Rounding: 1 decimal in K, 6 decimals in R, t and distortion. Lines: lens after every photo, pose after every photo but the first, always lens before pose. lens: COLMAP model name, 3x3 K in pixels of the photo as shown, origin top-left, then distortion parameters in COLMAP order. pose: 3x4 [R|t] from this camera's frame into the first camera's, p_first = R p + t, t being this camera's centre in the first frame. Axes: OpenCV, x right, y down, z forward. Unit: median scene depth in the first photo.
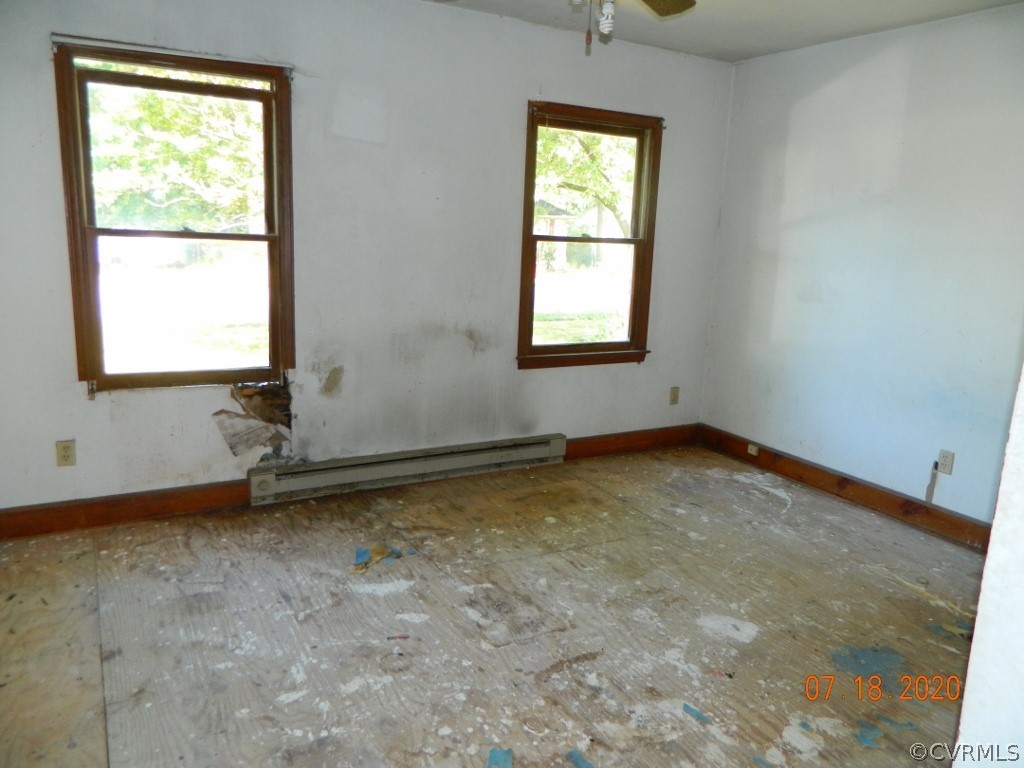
lens RADIAL K [[765.1, 0, 510.7], [0, 765.1, 380.5], [0, 0, 1]] dist [0.009897, -0.010783]
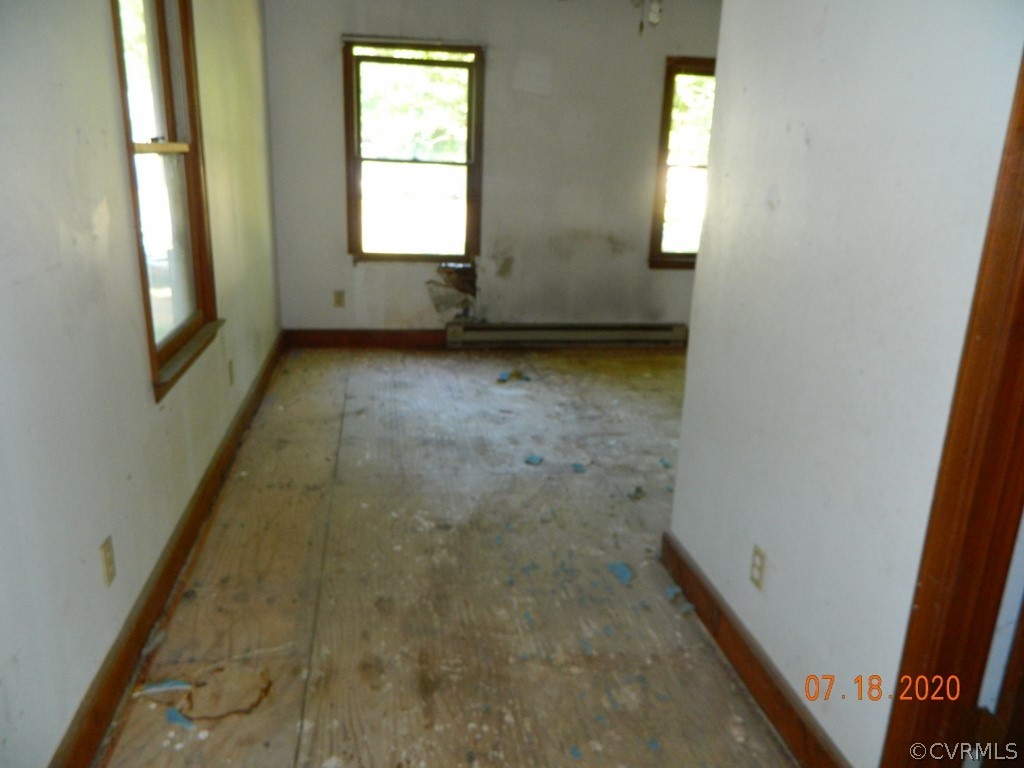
lens RADIAL K [[765.1, 0, 514.6], [0, 765.1, 384.0], [0, 0, 1]] dist [0.009897, -0.010783]
pose [[0.941925, 0.092214, -0.322914, 0.284640], [-0.065556, 0.993552, 0.092503, 0.091172], [0.329362, -0.065962, 0.941897, -0.382525]]
